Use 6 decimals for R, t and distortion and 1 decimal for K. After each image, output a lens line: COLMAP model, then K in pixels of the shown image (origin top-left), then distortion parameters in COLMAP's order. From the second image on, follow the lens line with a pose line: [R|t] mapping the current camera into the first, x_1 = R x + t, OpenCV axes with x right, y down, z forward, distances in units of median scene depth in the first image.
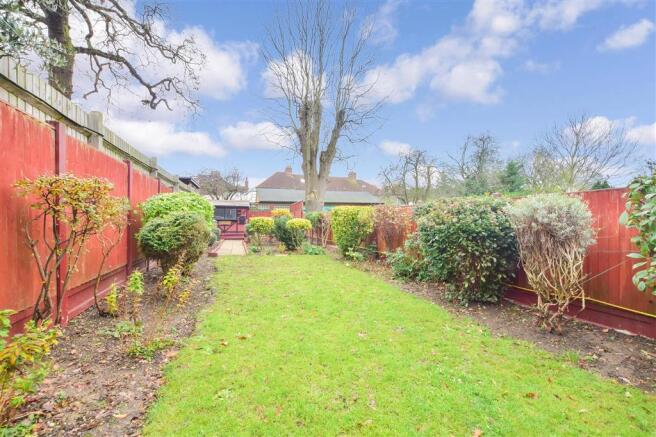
lens RADIAL K [[293.2, 0, 331.3], [0, 293.2, 218.4], [0, 0, 1]] dist [-0.022905, -0.000520]
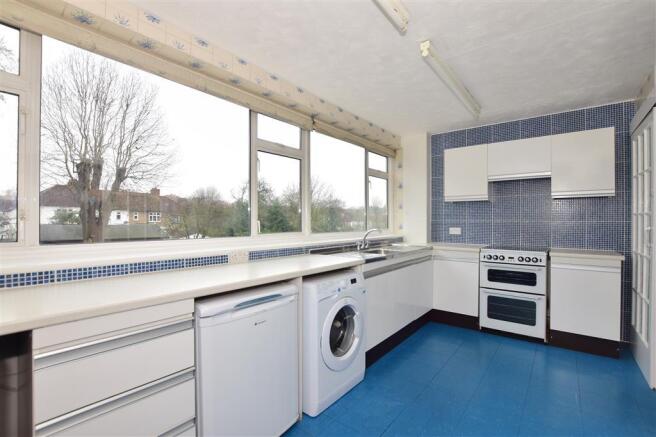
lens RADIAL K [[293.2, 0, 331.3], [0, 293.2, 218.4], [0, 0, 1]] dist [-0.022905, -0.000520]
pose [[0.838846, 0.013473, 0.544201, 0.115634], [-0.009559, 0.999904, -0.010021, -0.164970], [-0.544284, 0.003204, 0.838895, -0.475629]]
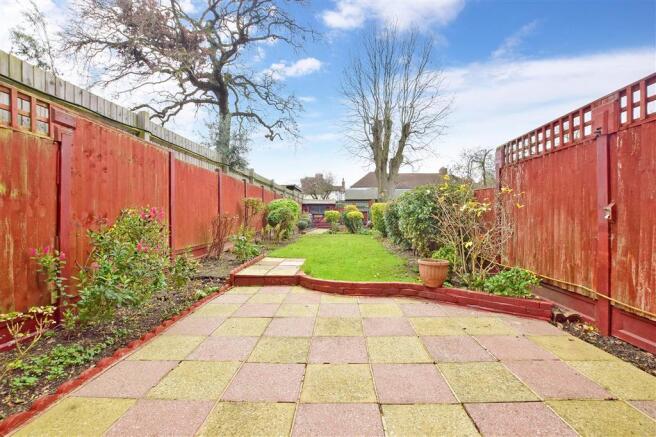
lens RADIAL K [[293.2, 0, 331.3], [0, 293.2, 218.4], [0, 0, 1]] dist [-0.022905, -0.000520]
pose [[0.939601, 0.000687, -0.342271, 0.162719], [0.004106, 0.999903, 0.013278, 0.008202], [0.342247, -0.013881, 0.939507, -0.269292]]
